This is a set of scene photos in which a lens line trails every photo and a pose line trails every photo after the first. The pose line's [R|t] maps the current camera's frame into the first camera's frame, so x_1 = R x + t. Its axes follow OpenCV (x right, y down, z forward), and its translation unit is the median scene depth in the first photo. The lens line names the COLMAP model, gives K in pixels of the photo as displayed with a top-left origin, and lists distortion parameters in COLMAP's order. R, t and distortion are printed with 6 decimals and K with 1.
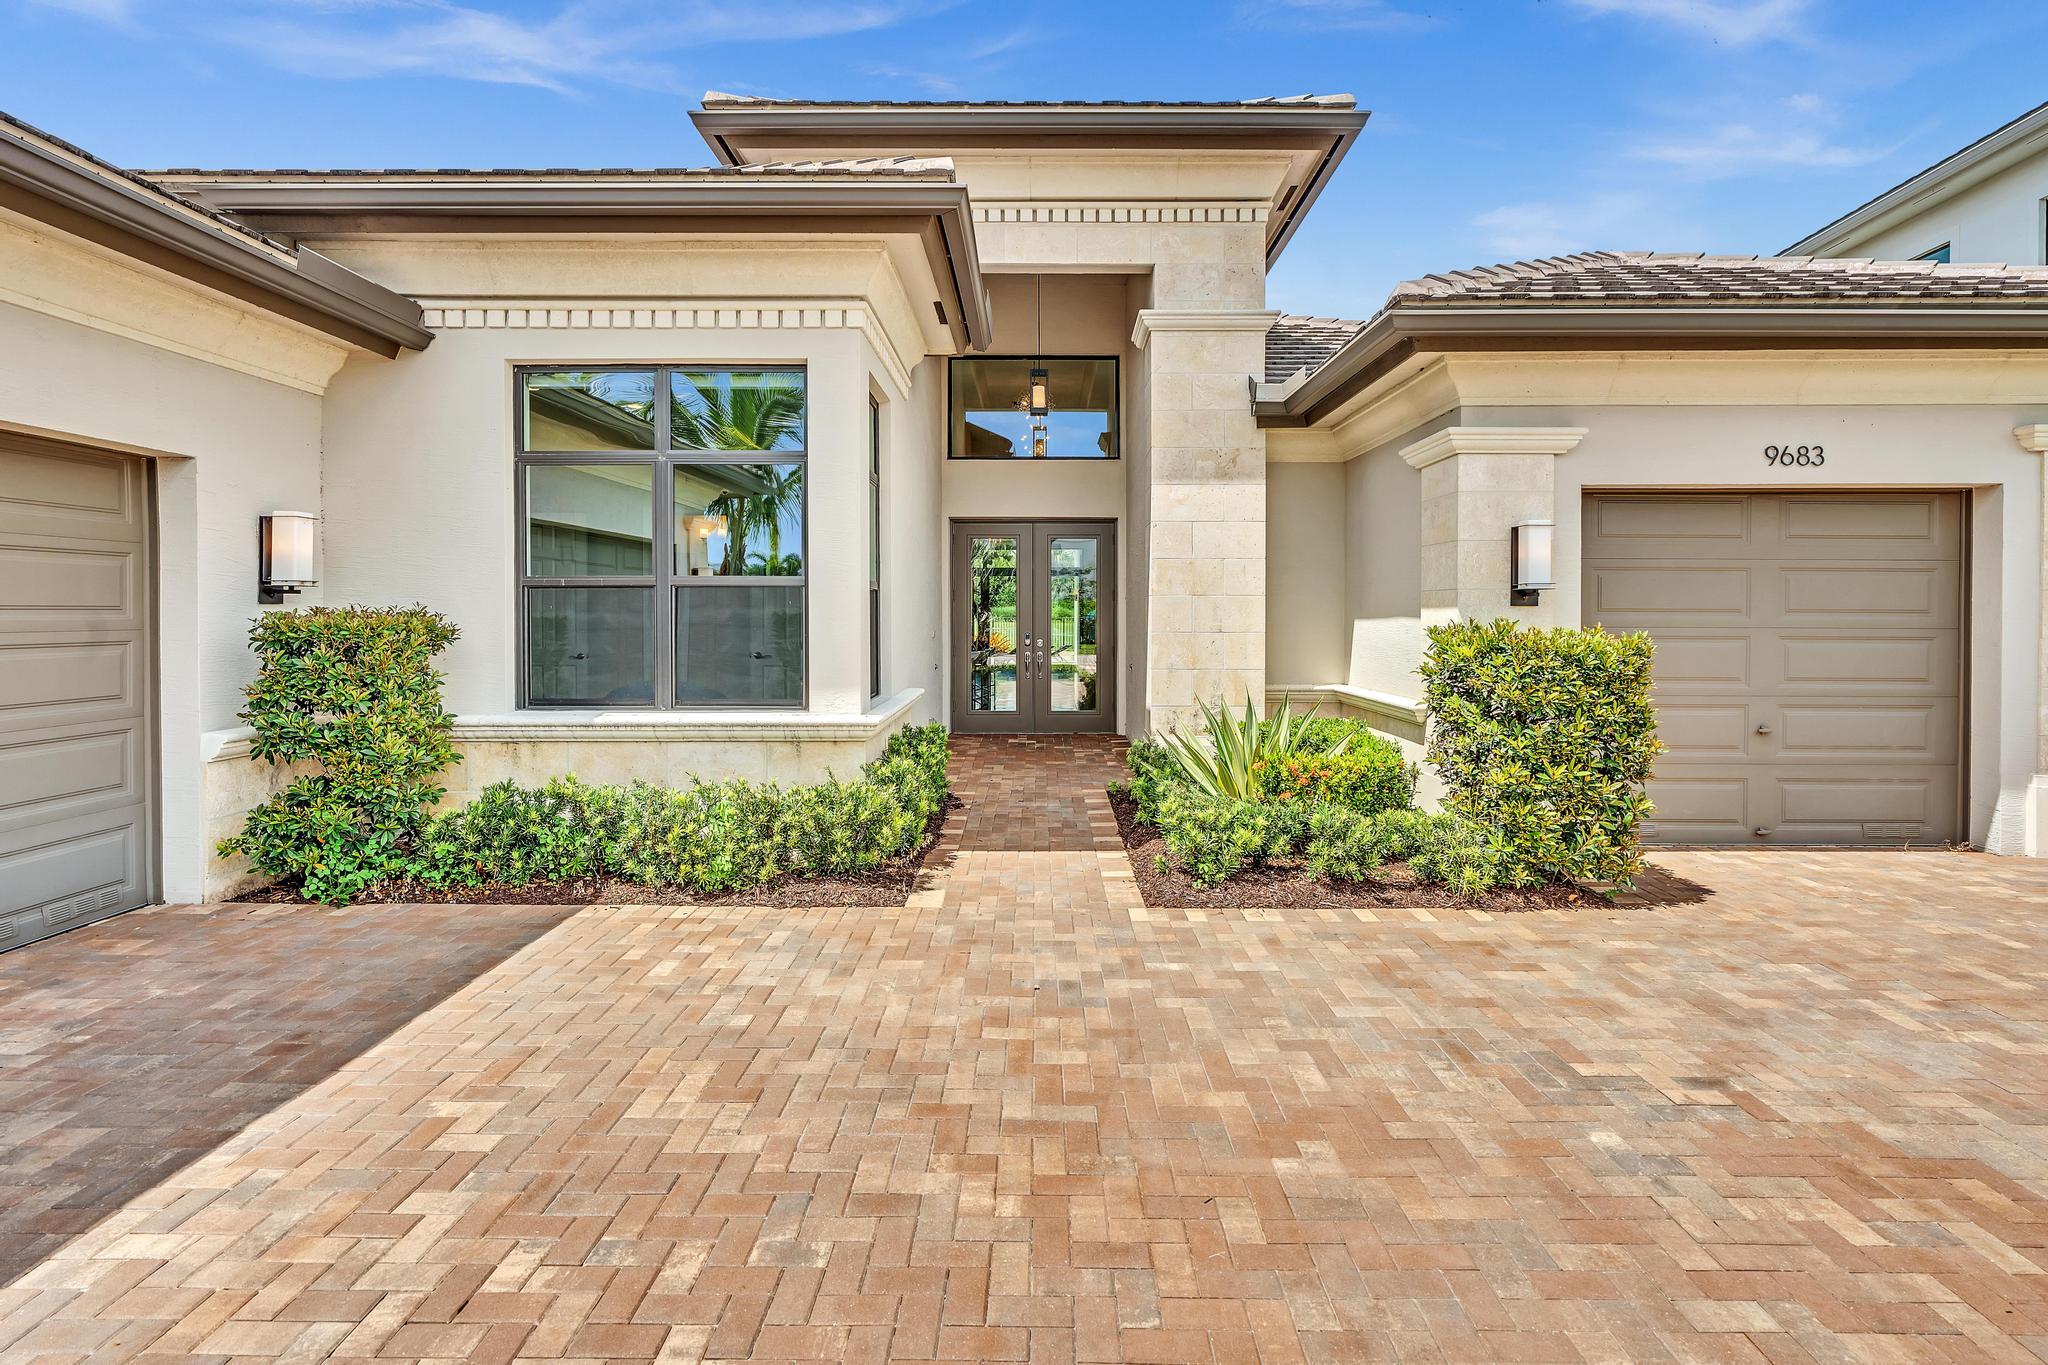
lens RADIAL K [[969.6, 0, 1025.0], [0, 969.6, 625.6], [0, 0, 1]] dist [-0.001891, 0.000058]
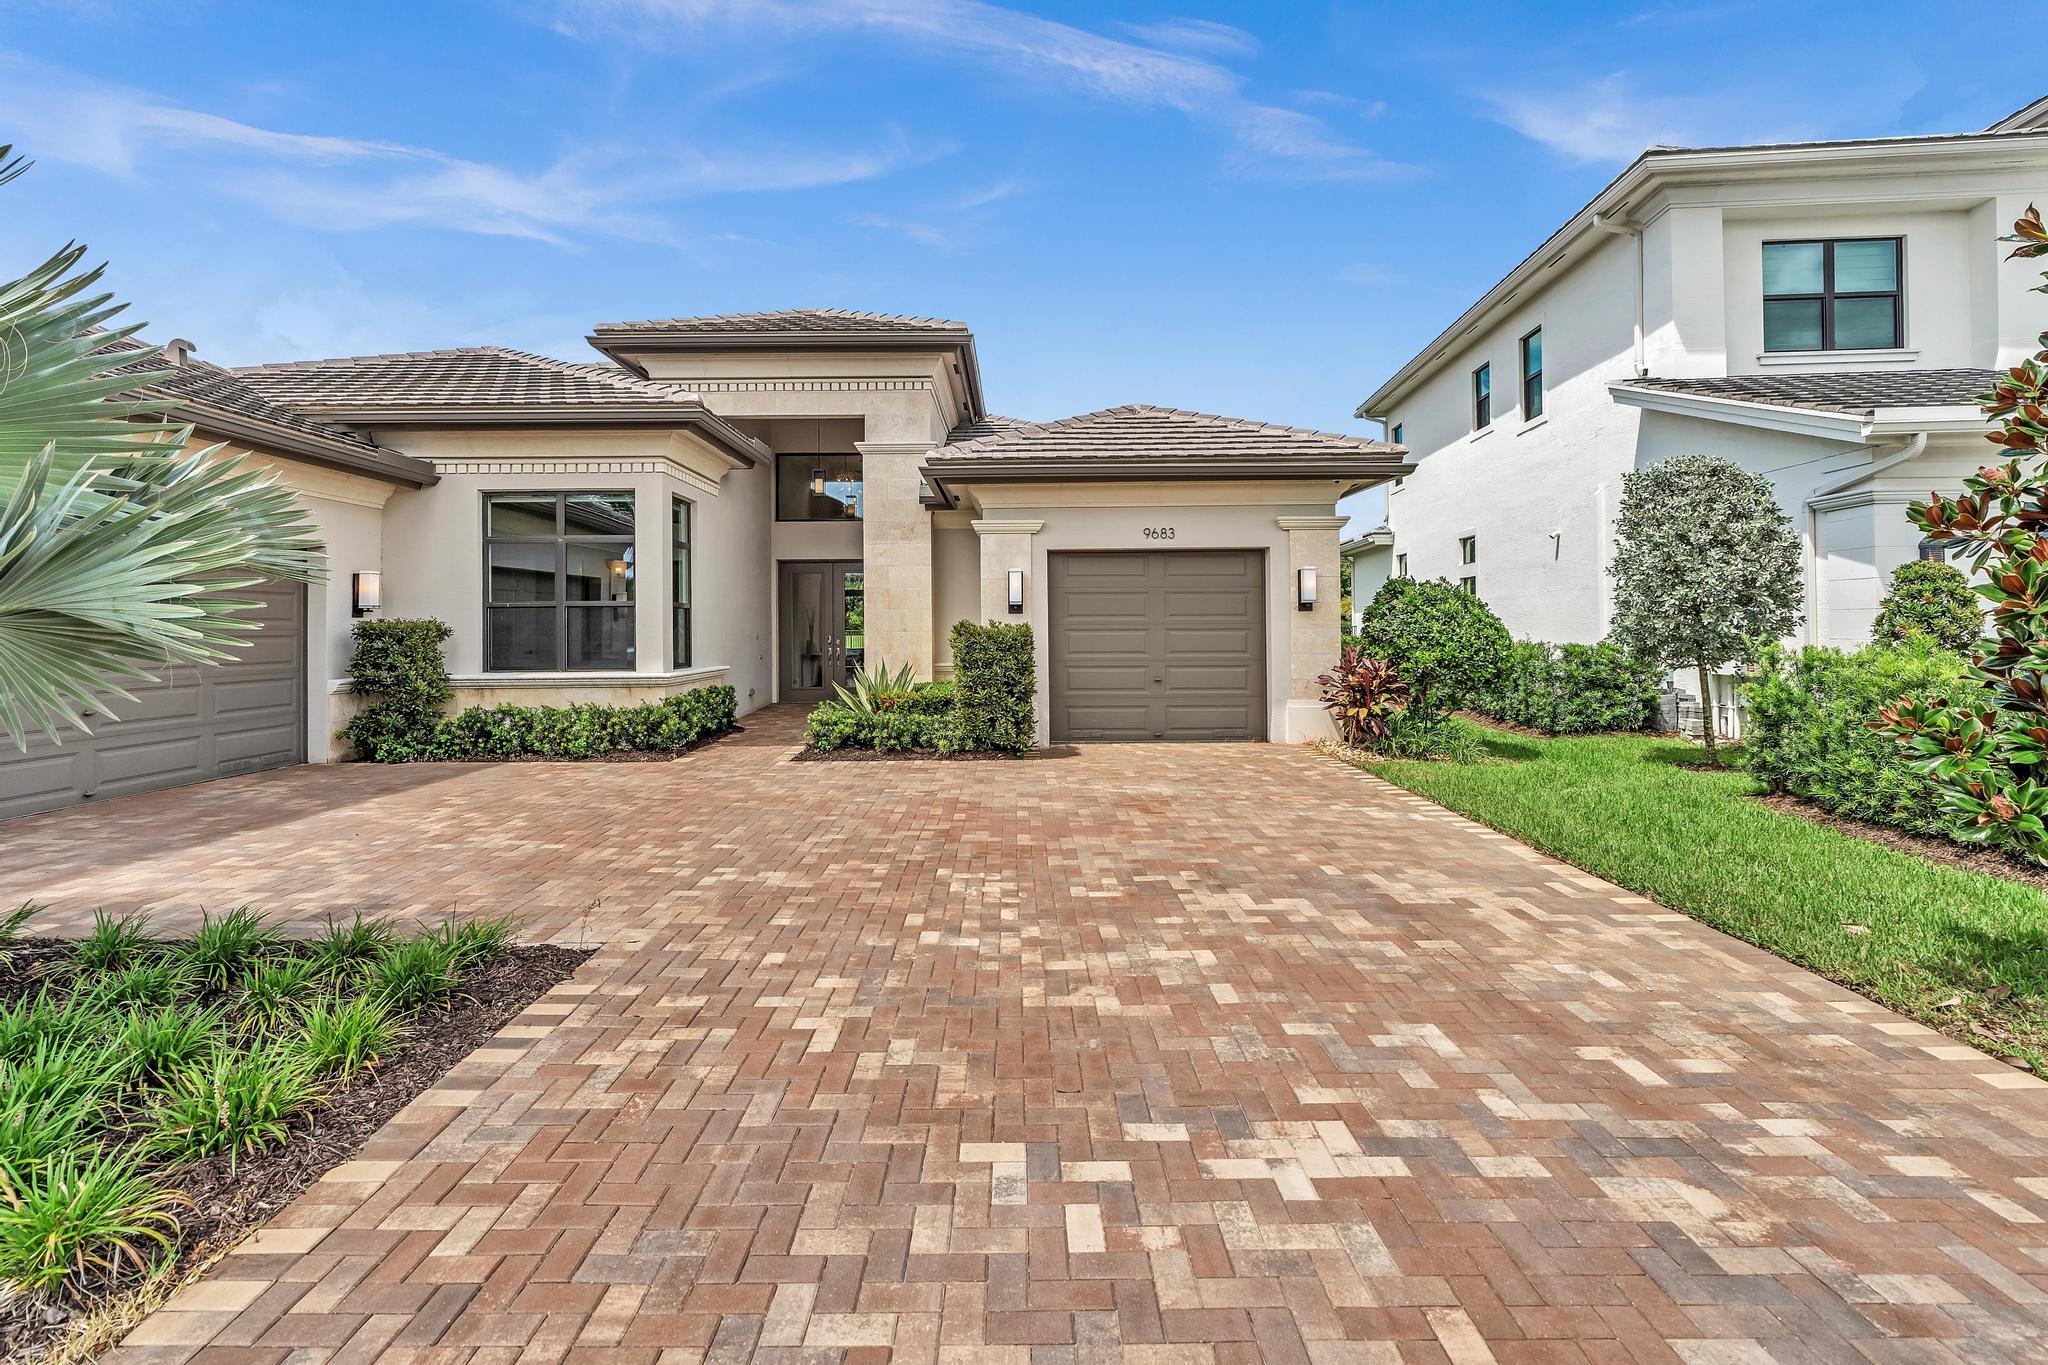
lens RADIAL K [[941.4, 0, 1010.4], [0, 941.4, 622.4], [0, 0, 1]] dist [-0.003902, 0.000439]
pose [[0.999930, -0.008209, 0.008503, 0.506171], [0.008387, 0.999741, -0.021152, 0.037603], [-0.008327, 0.021222, 0.999740, -0.874060]]
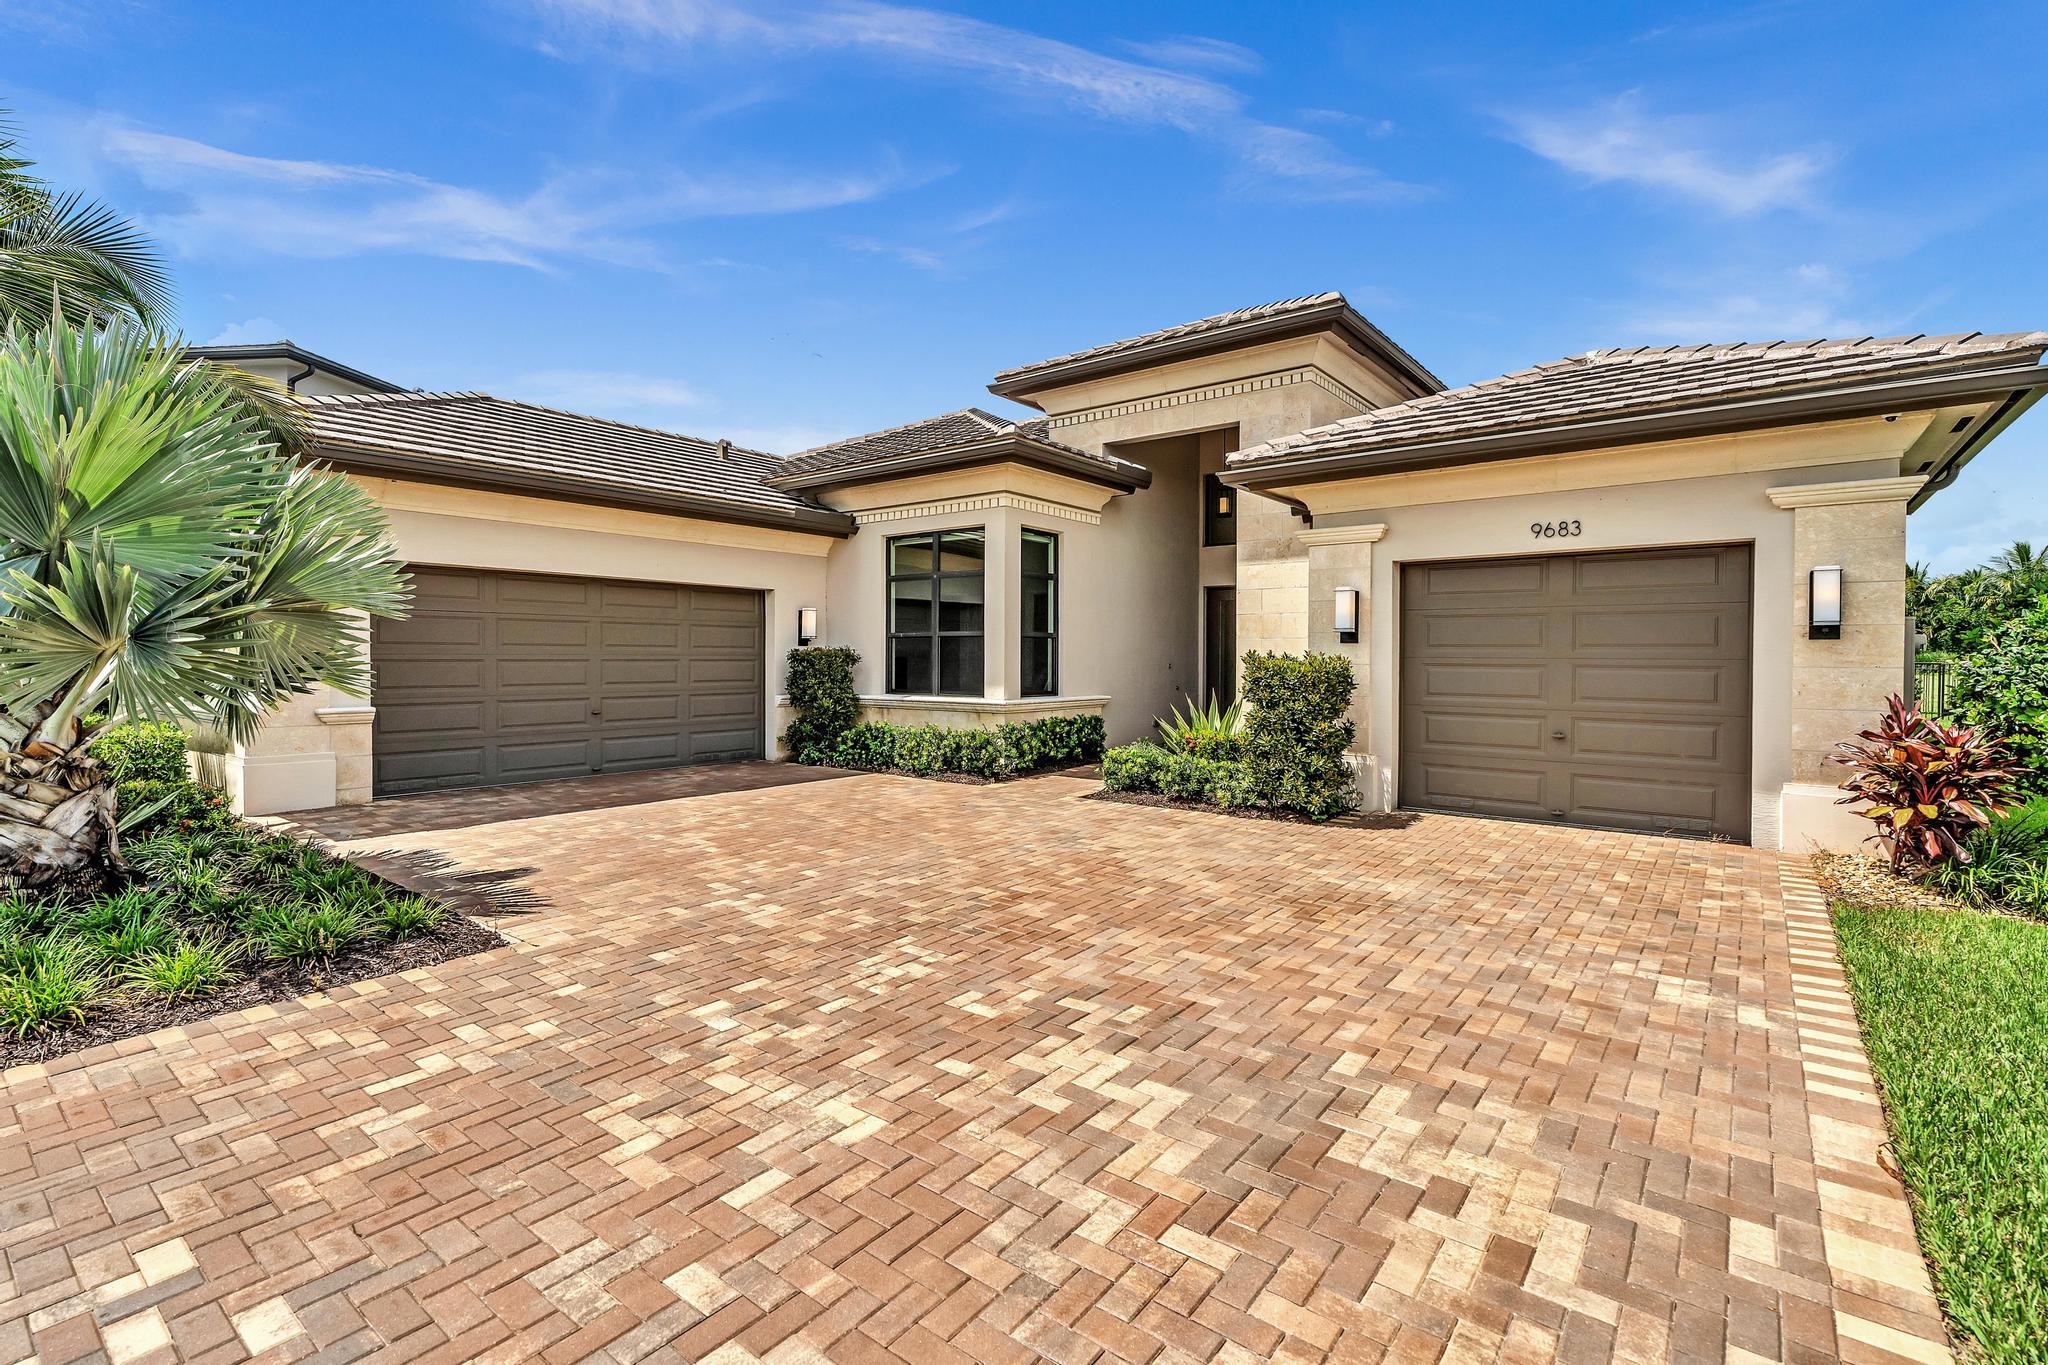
lens RADIAL K [[928.4, 0, 1028.1], [0, 928.4, 673.5], [0, 0, 1]] dist [-0.002388, 0.000054]
pose [[0.788985, 0.012748, -0.614280, 1.051031], [-0.013151, 0.999906, 0.003859, 0.029840], [0.614272, 0.005034, 0.789078, -0.478988]]
